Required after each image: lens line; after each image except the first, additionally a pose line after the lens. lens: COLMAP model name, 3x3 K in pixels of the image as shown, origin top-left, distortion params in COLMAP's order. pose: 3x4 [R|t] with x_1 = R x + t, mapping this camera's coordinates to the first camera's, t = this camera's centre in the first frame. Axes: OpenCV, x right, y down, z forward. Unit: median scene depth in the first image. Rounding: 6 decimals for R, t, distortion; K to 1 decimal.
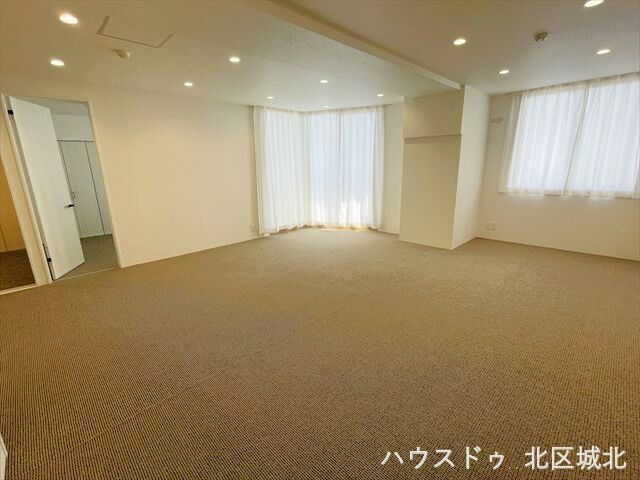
lens RADIAL K [[293.1, 0, 320.0], [0, 293.1, 240.0], [0, 0, 1]] dist [0.000895, 0.000038]
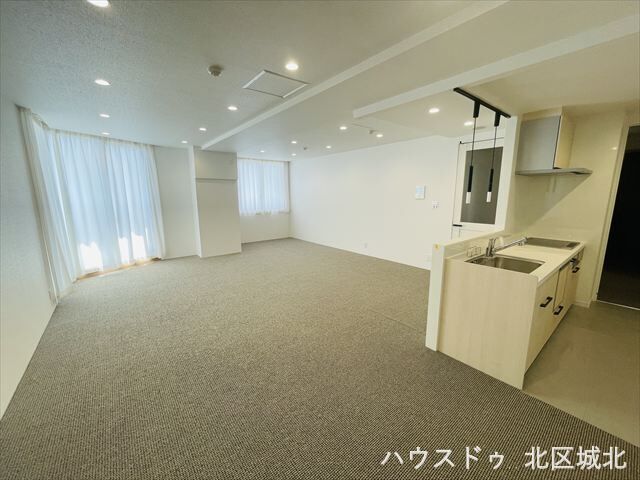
lens RADIAL K [[256.6, 0, 320.0], [0, 256.6, 240.0], [0, 0, 1]] dist [-0.002494, 0.000183]
pose [[0.097642, -0.151171, 0.983673, -0.655117], [0.255138, 0.959167, 0.122080, -0.066866], [-0.961962, 0.239052, 0.132224, 0.314988]]
